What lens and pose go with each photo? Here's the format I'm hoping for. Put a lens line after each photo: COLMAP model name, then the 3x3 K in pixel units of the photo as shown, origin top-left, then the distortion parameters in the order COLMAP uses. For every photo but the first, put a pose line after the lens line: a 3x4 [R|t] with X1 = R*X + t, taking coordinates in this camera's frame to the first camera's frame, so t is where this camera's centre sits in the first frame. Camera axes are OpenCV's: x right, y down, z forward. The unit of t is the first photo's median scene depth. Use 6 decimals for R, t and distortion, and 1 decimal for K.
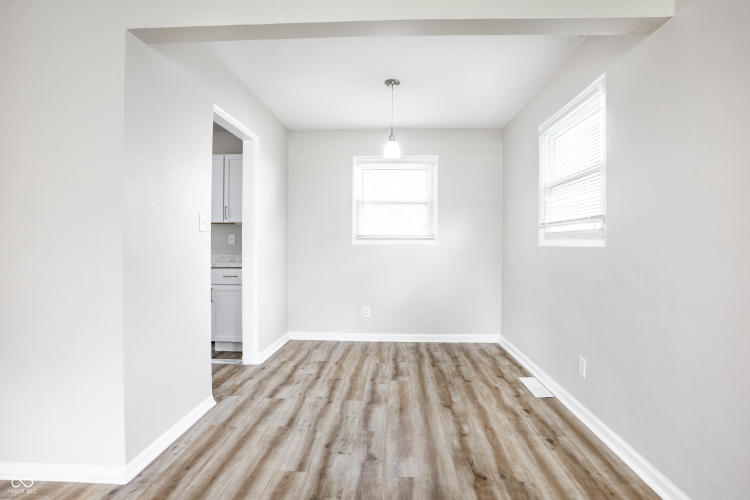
lens RADIAL K [[357.5, 0, 384.2], [0, 357.5, 245.0], [0, 0, 1]] dist [-0.076537, 0.029690]
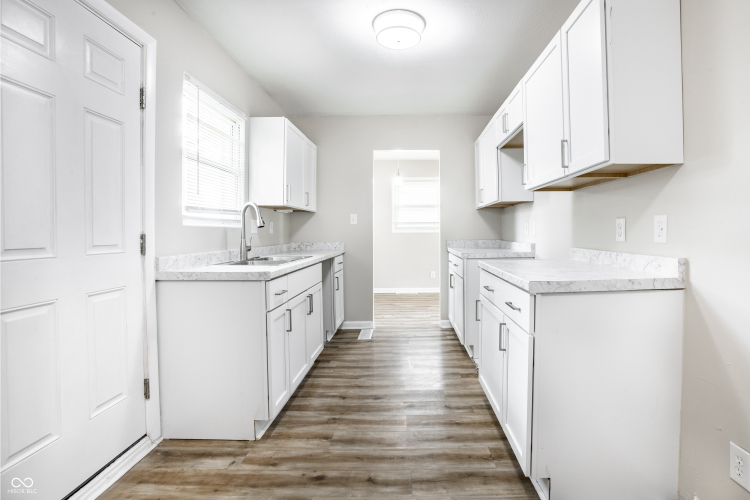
lens RADIAL K [[366.8, 0, 403.9], [0, 366.8, 237.6], [0, 0, 1]] dist [-0.074642, 0.000248]
pose [[-0.030050, -0.017059, 0.999403, -1.884066], [0.010704, 0.999792, 0.017388, -0.005340], [-0.999491, 0.011220, -0.029861, 1.025951]]
